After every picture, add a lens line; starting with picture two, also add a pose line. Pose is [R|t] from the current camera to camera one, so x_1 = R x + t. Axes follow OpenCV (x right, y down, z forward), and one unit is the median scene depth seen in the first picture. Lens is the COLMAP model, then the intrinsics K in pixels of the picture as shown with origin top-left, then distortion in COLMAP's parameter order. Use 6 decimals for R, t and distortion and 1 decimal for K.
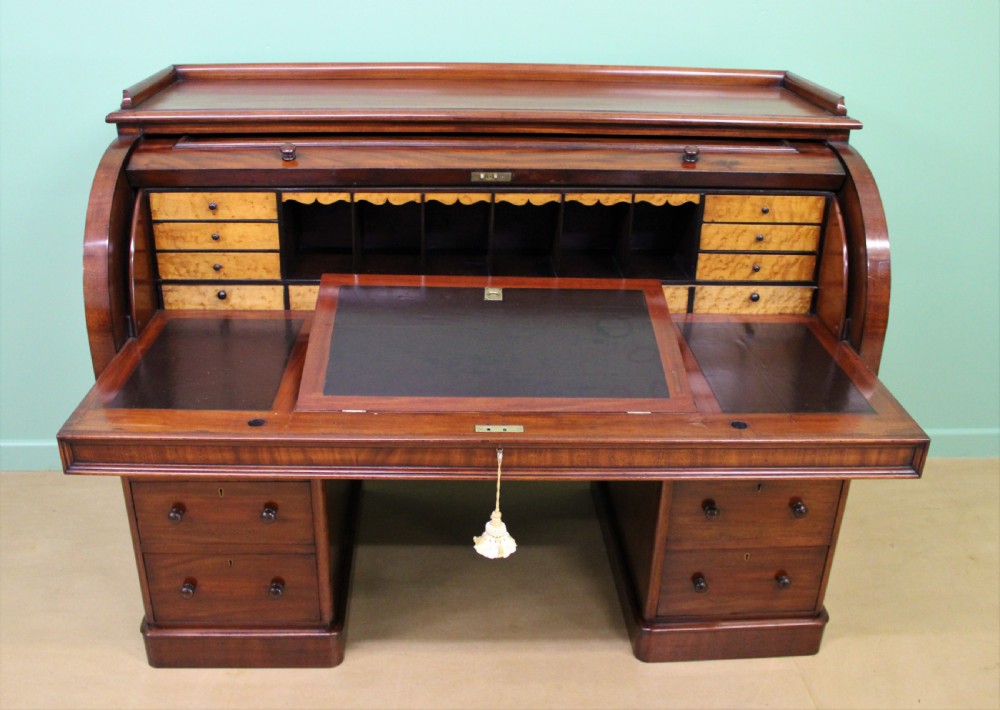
lens RADIAL K [[953.9, 0, 489.5], [0, 953.9, 357.2], [0, 0, 1]] dist [-0.171515, 0.113589]
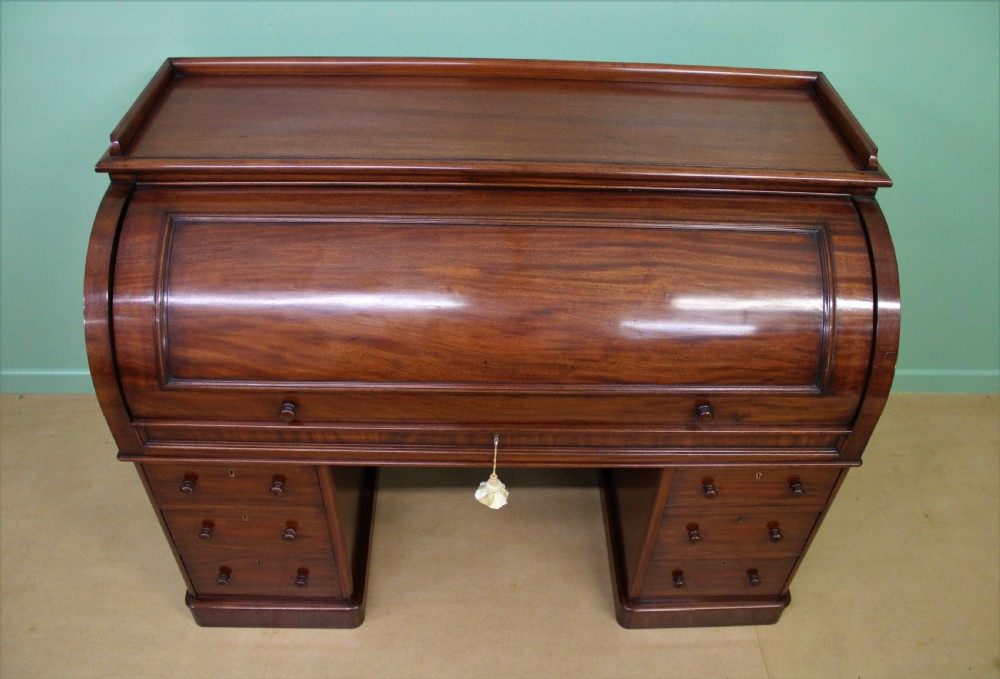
lens RADIAL K [[816.1, 0, 500.0], [0, 816.1, 339.5], [0, 0, 1]] dist [-0.158074, 0.124050]
pose [[0.999562, 0.027073, -0.011953, 0.015510], [-0.022423, 0.956424, 0.291121, -0.324198], [0.019313, -0.290725, 0.956612, 0.173618]]
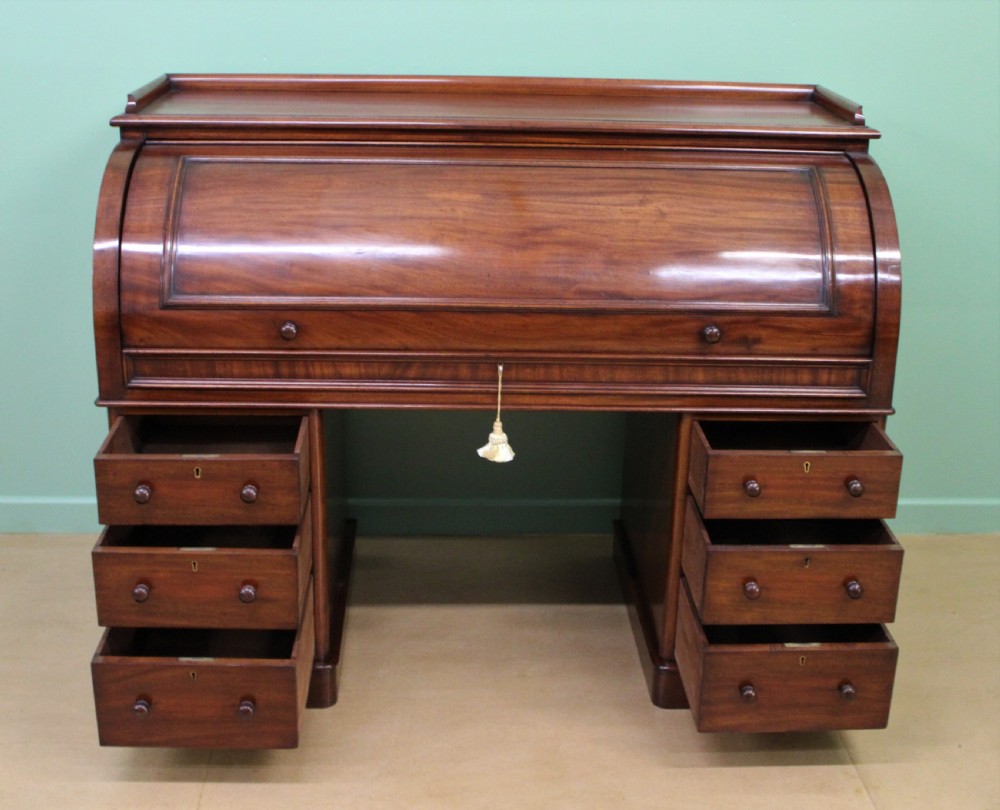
lens RADIAL K [[1380.8, 0, 500.0], [0, 1380.8, 405.0], [0, 0, 1]] dist [-0.123369, -0.040599]
pose [[0.999960, 0.006882, -0.005705, 0.012145], [-0.007375, 0.995792, -0.091343, 0.168165], [0.005053, 0.091381, 0.995803, -0.409272]]
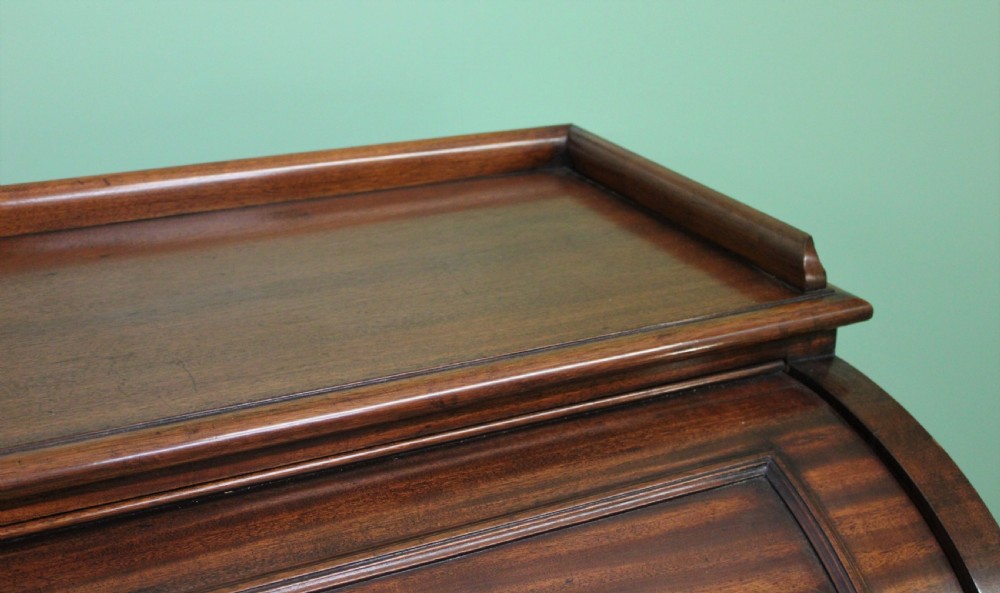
lens RADIAL K [[1426.7, 0, 500.0], [0, 1426.7, 296.5], [0, 0, 1]] dist [-0.004169, -0.000223]
pose [[0.894141, -0.151428, 0.421404, 0.024583], [0.169148, 0.985579, -0.004740, -0.279509], [-0.414609, 0.075518, 0.906861, 0.535479]]
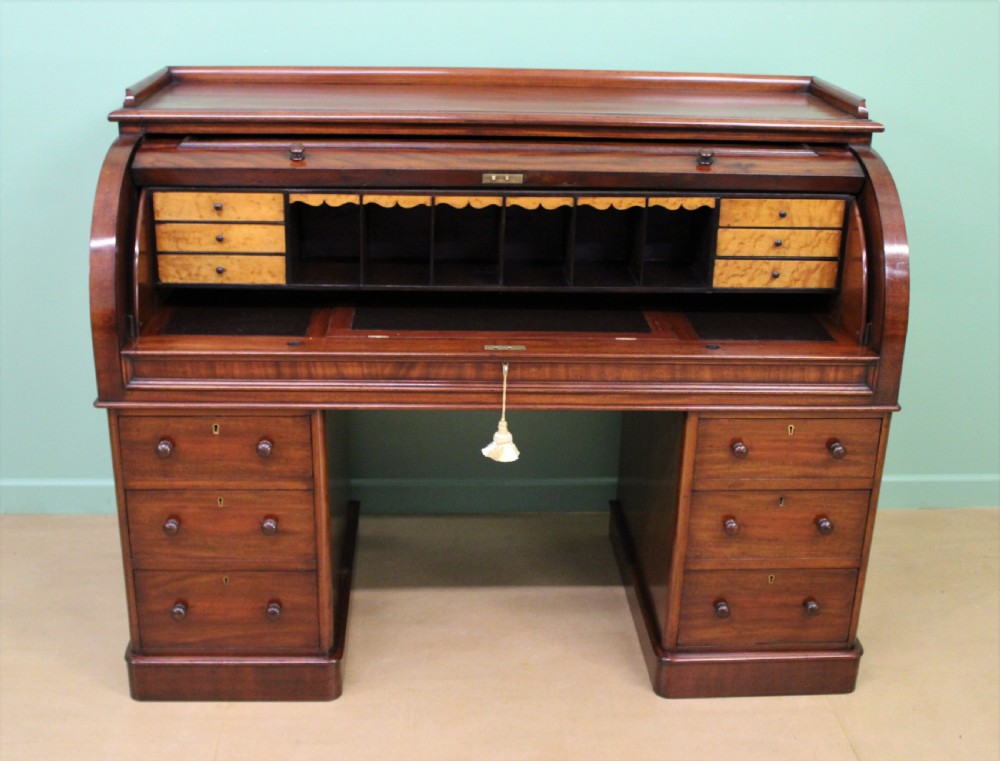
lens RADIAL K [[1220.3, 0, 500.0], [0, 1220.3, 380.5], [0, 0, 1]] dist [-0.115037, -0.022947]
pose [[0.999981, 0.003225, 0.005342, -0.006720], [-0.002857, 0.997717, -0.067474, 0.100890], [-0.005547, 0.067457, 0.997707, -0.242150]]
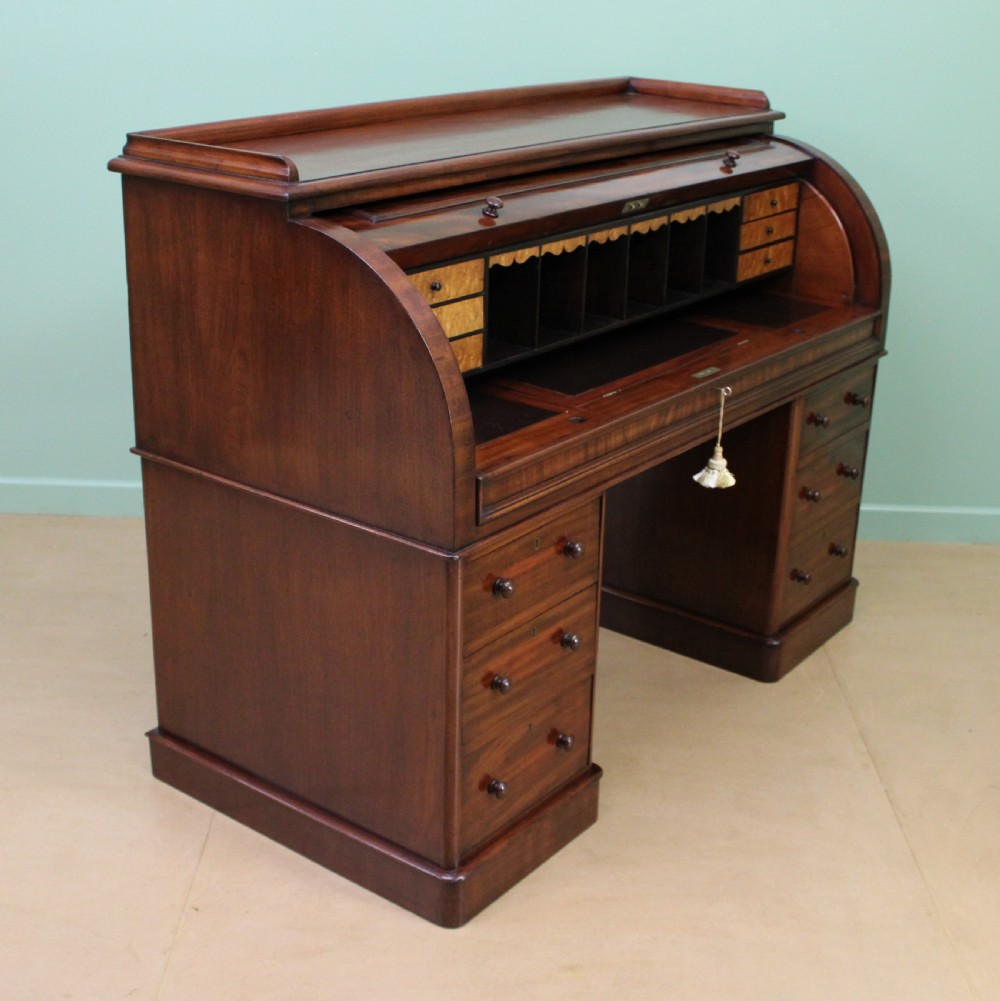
lens RADIAL K [[1514.0, 0, 500.0], [0, 1514.0, 500.5], [0, 0, 1]] dist [-0.112494, 0.024853]
pose [[0.636650, -0.275592, 0.720226, -1.184385], [0.309691, 0.946710, 0.088502, -0.083900], [-0.706235, 0.166703, 0.688071, 0.115690]]
